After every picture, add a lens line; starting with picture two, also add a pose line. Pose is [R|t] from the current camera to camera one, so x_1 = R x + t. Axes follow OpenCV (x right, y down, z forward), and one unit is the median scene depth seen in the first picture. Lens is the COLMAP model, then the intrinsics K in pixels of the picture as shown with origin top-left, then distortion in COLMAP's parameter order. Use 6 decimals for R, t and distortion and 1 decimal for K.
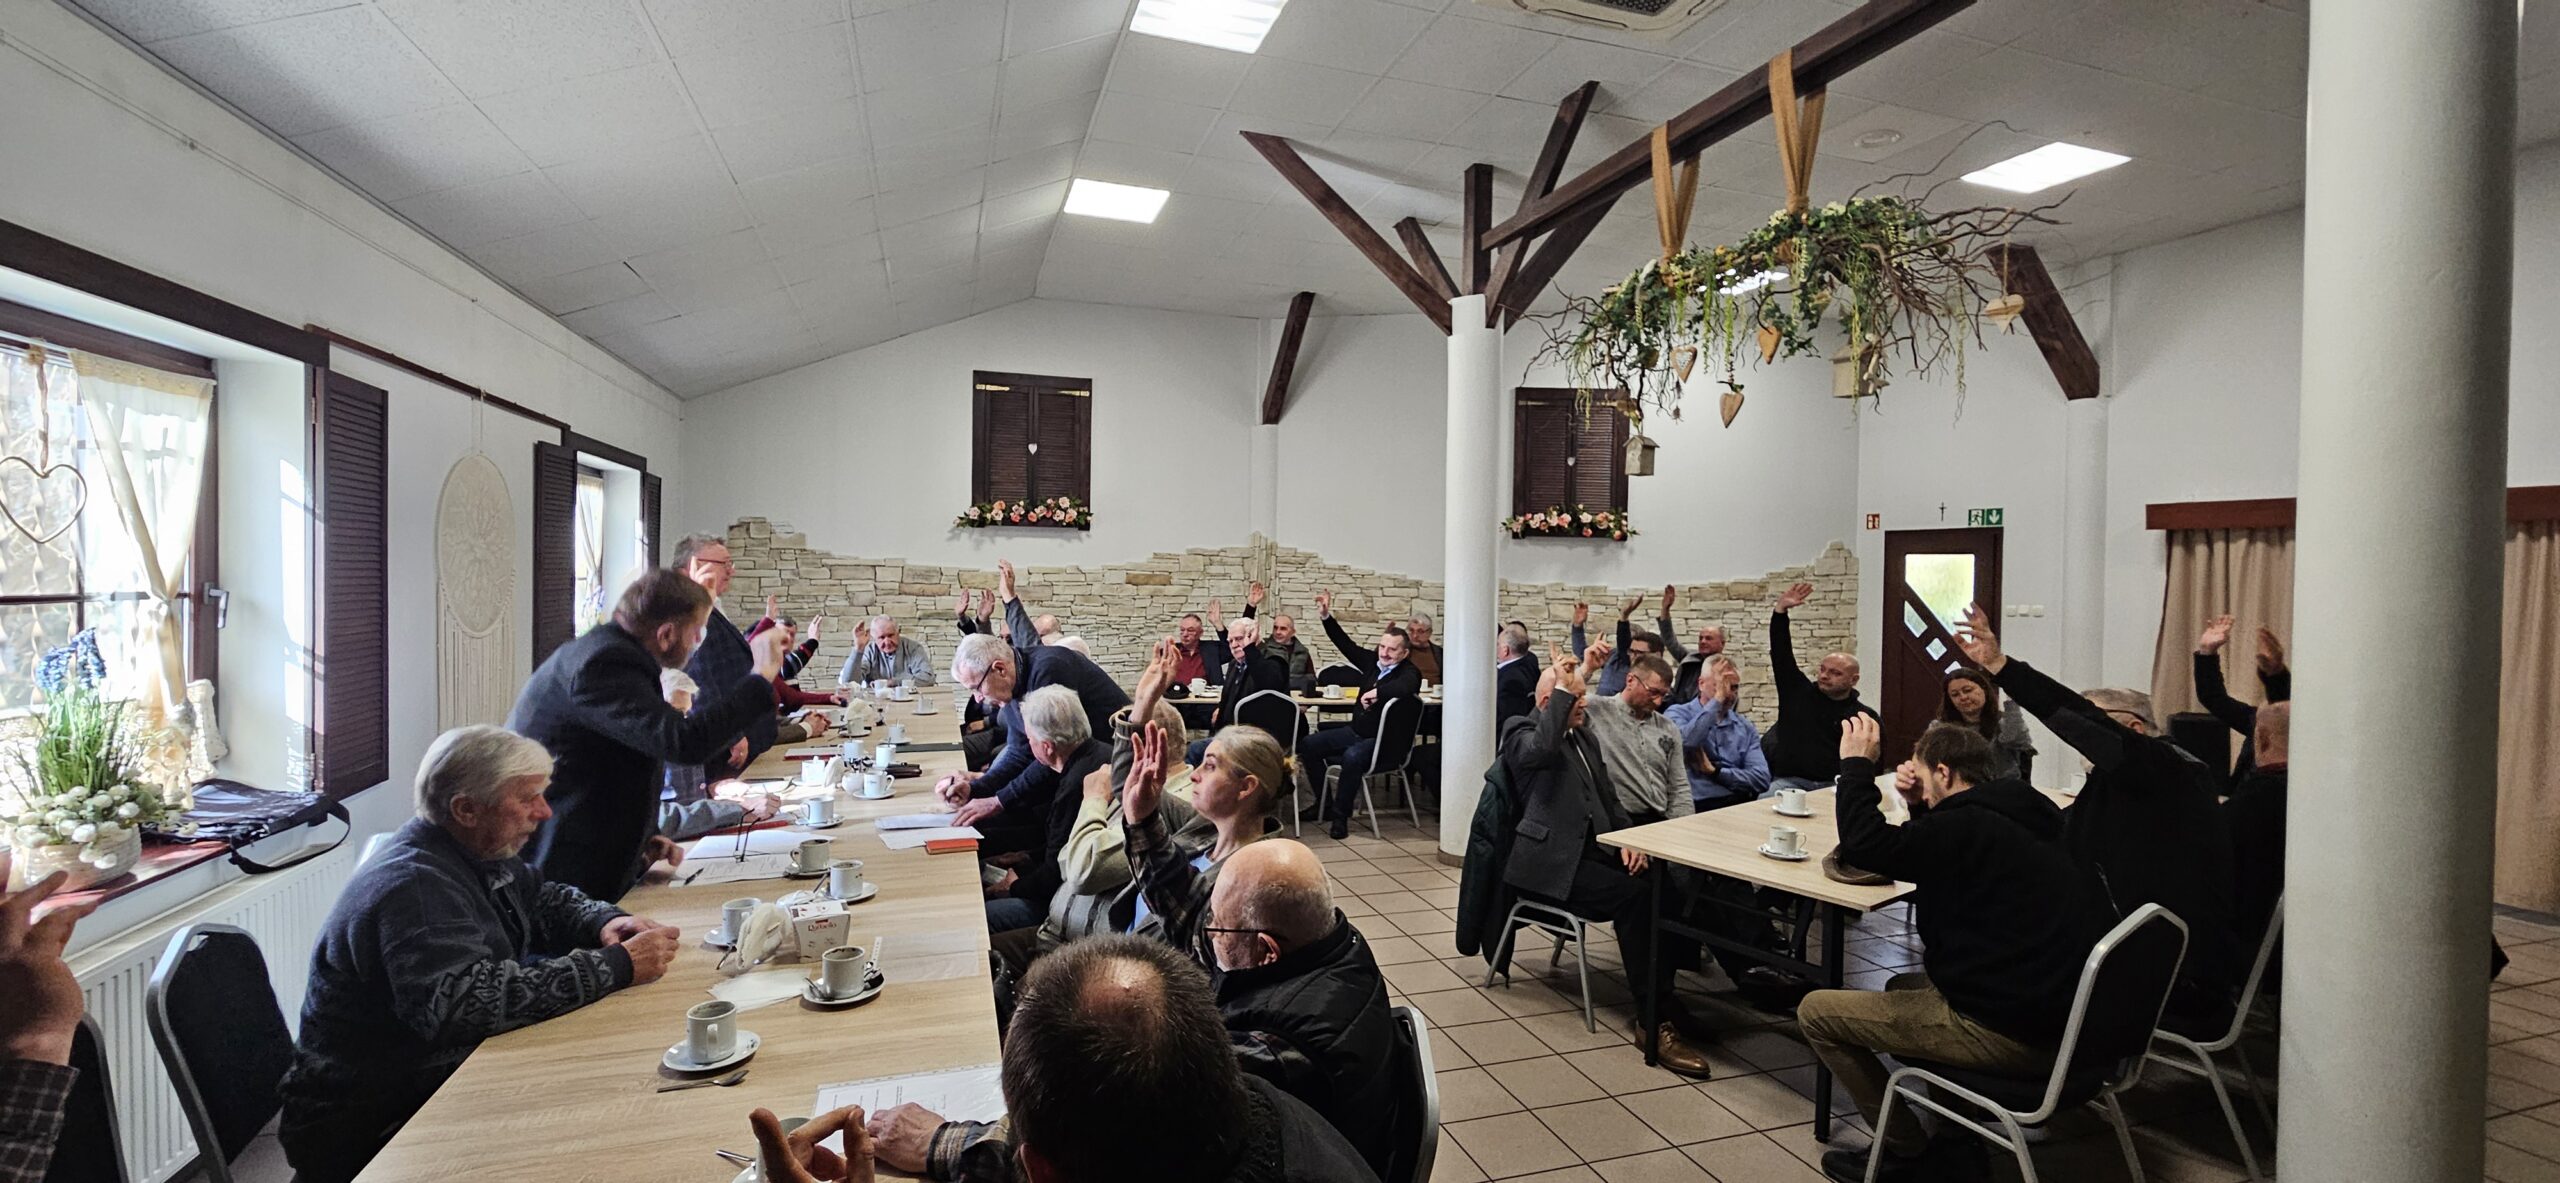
lens RADIAL K [[1049.8, 0, 1279.2], [0, 1049.8, 586.6], [0, 0, 1]] dist [-0.001969, 0.000585]
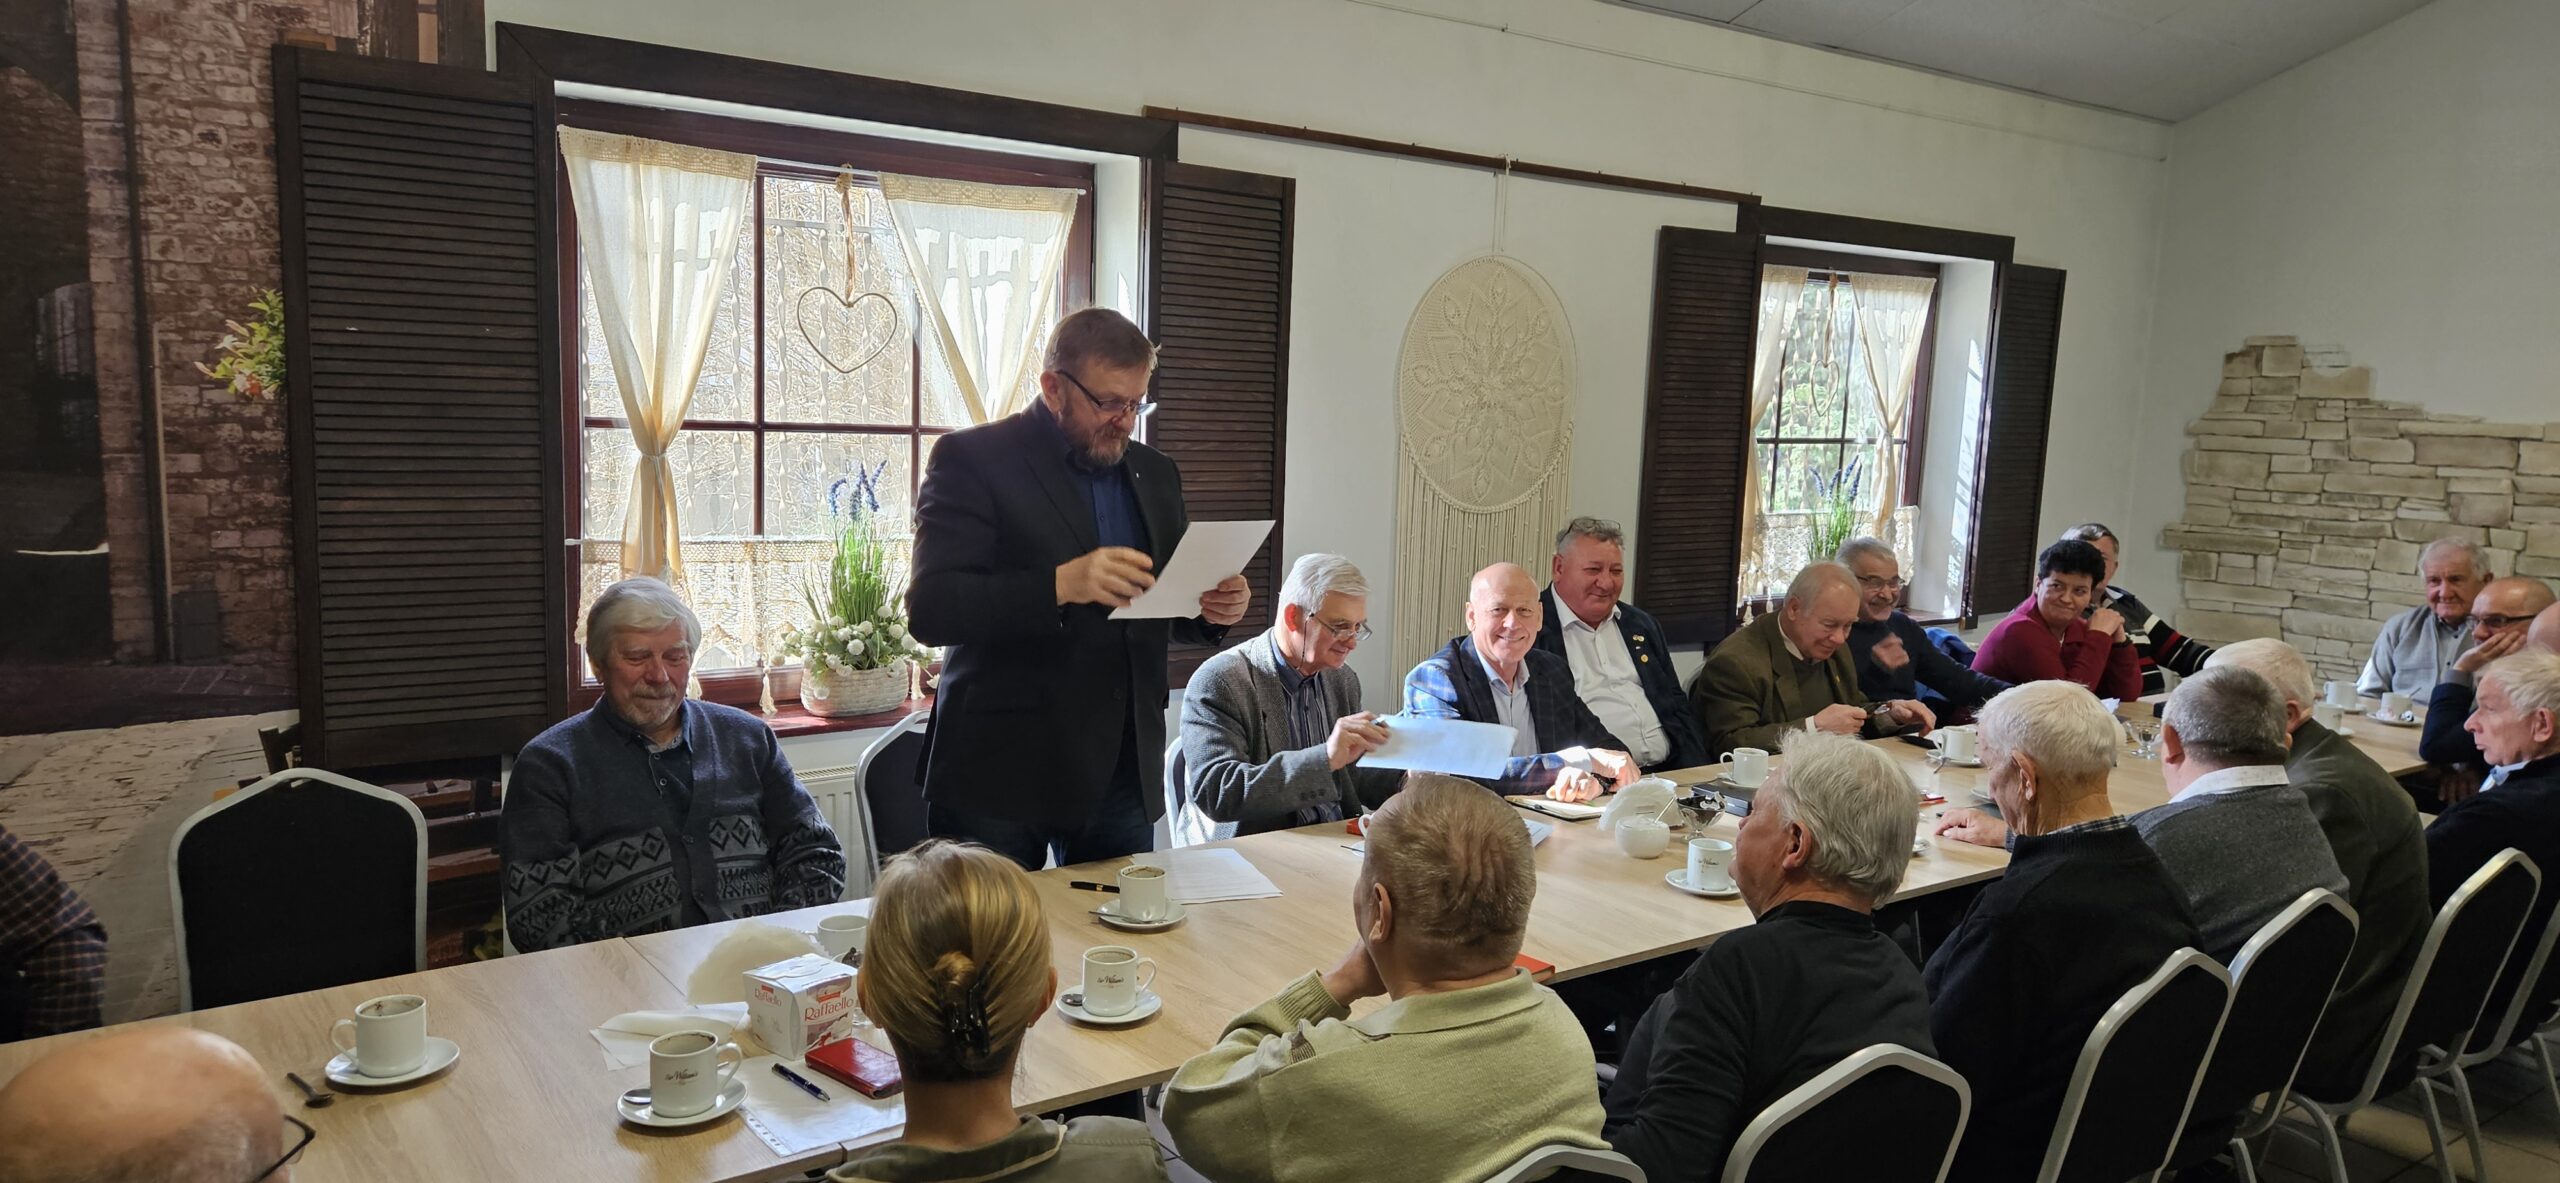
lens RADIAL K [[1692.1, 0, 1285.2], [0, 1692.1, 607.2], [0, 0, 1]] dist [0.081141, -0.074350]
pose [[0.309513, 0.124966, -0.942648, 0.156144], [-0.047992, 0.992116, 0.115766, -0.008427], [0.949683, 0.009409, 0.313070, 0.263788]]
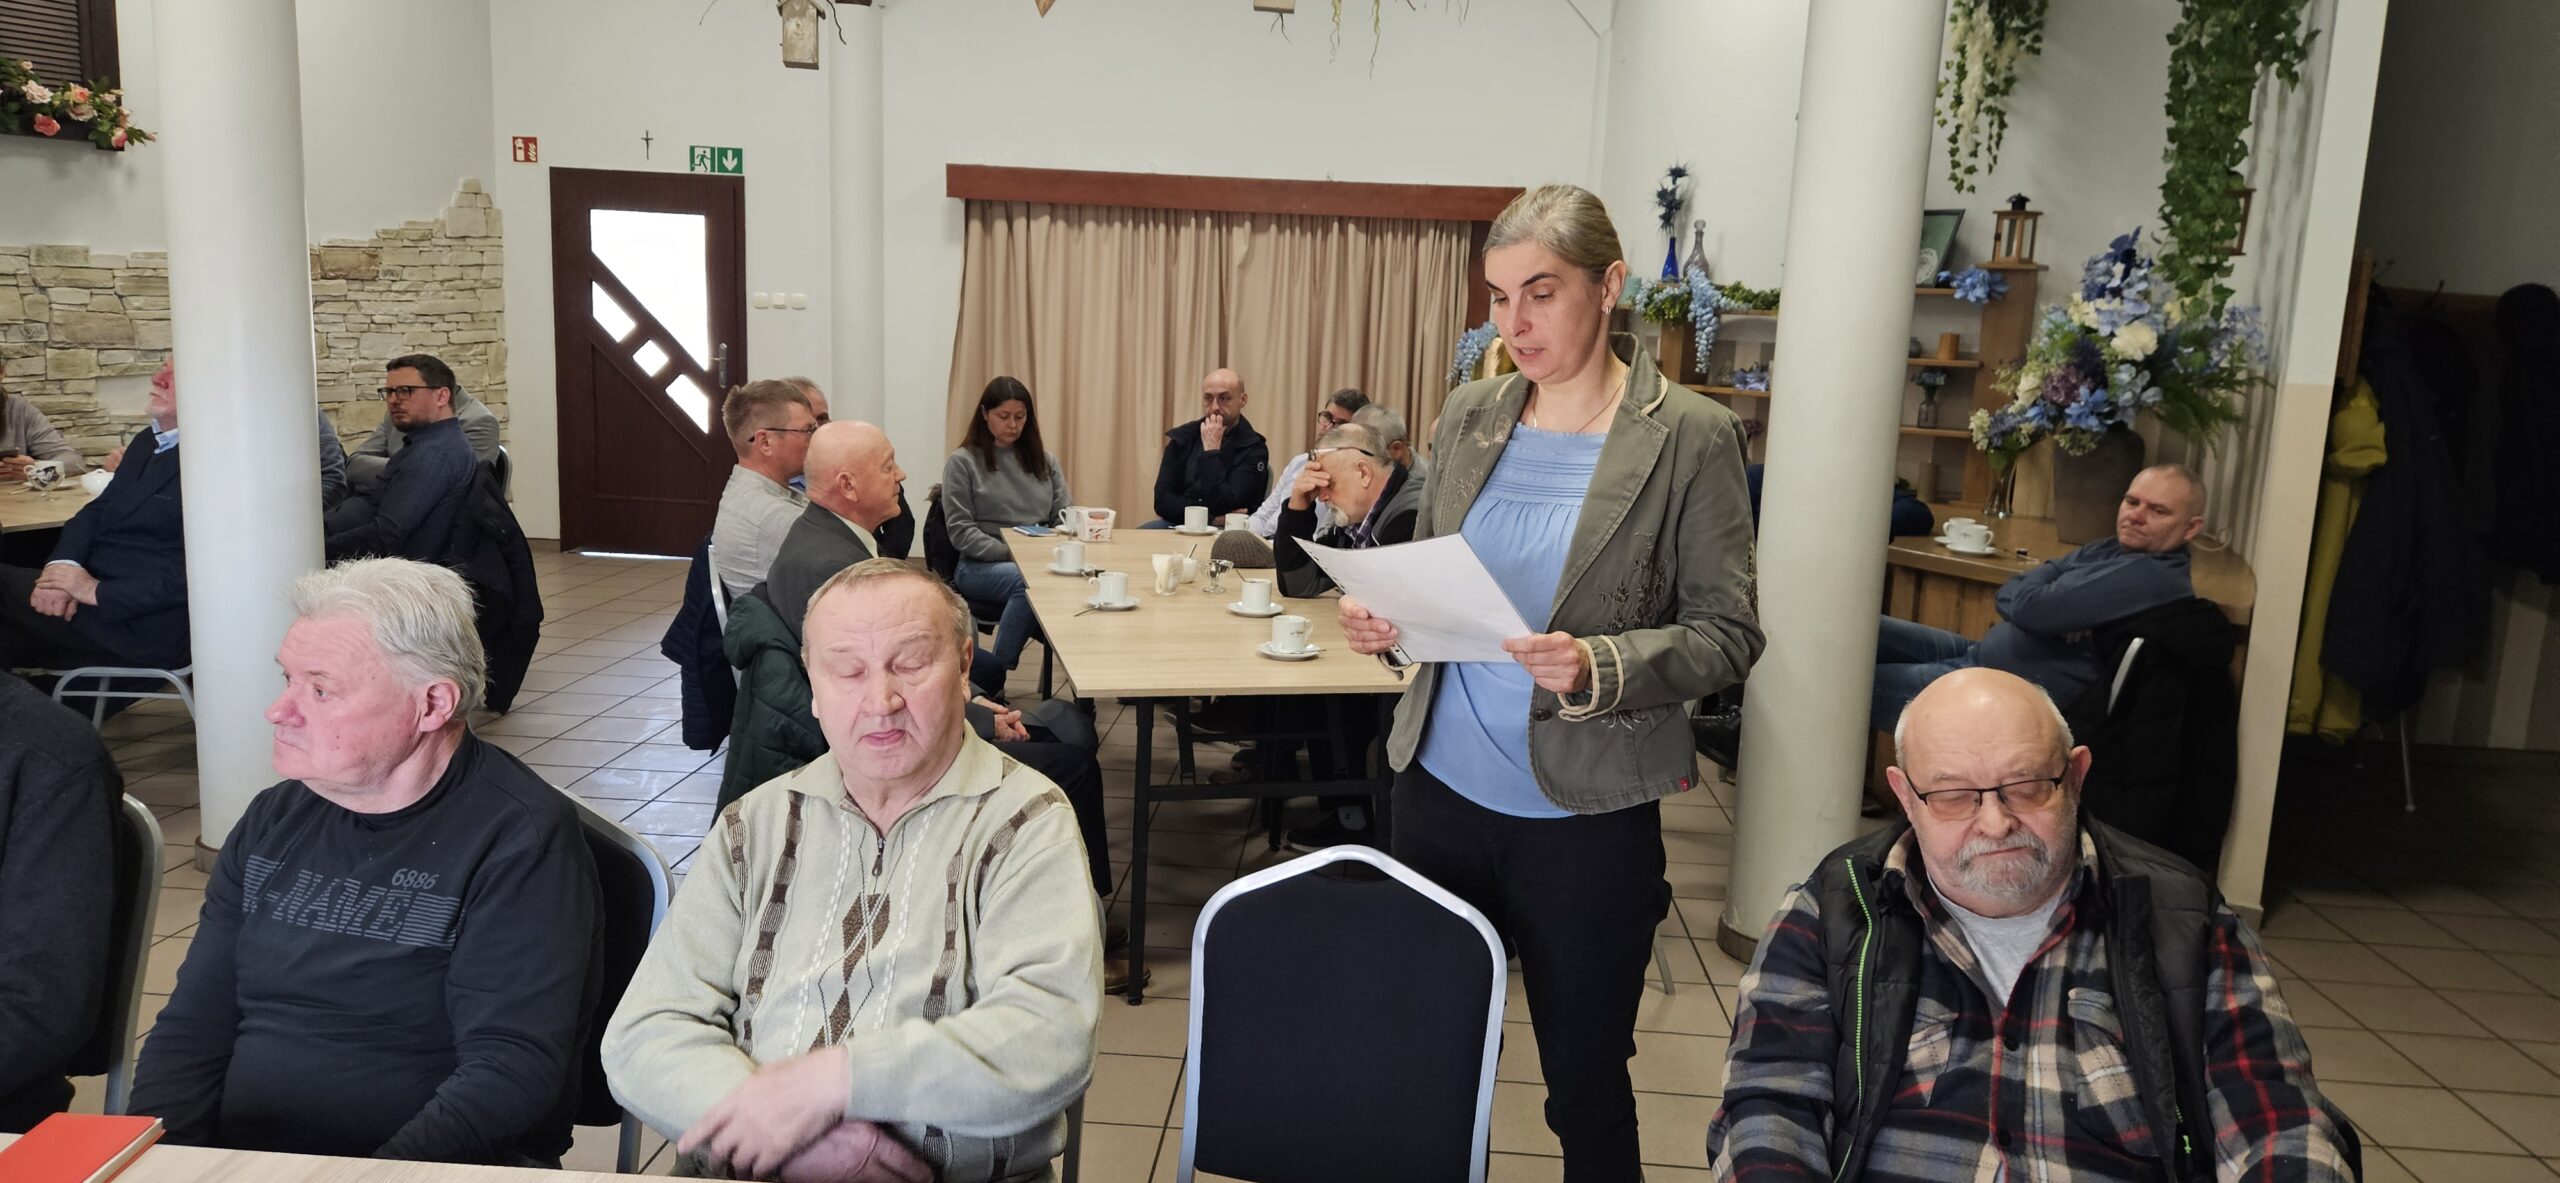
lens RADIAL K [[1692.1, 0, 1268.3], [0, 1692.1, 580.5], [0, 0, 1]] dist [0.081141, -0.074350]
pose [[0.370593, -0.156779, 0.915468, -0.233672], [-0.021609, 0.983928, 0.177251, -0.002355], [-0.928544, -0.085470, 0.361249, 0.229309]]
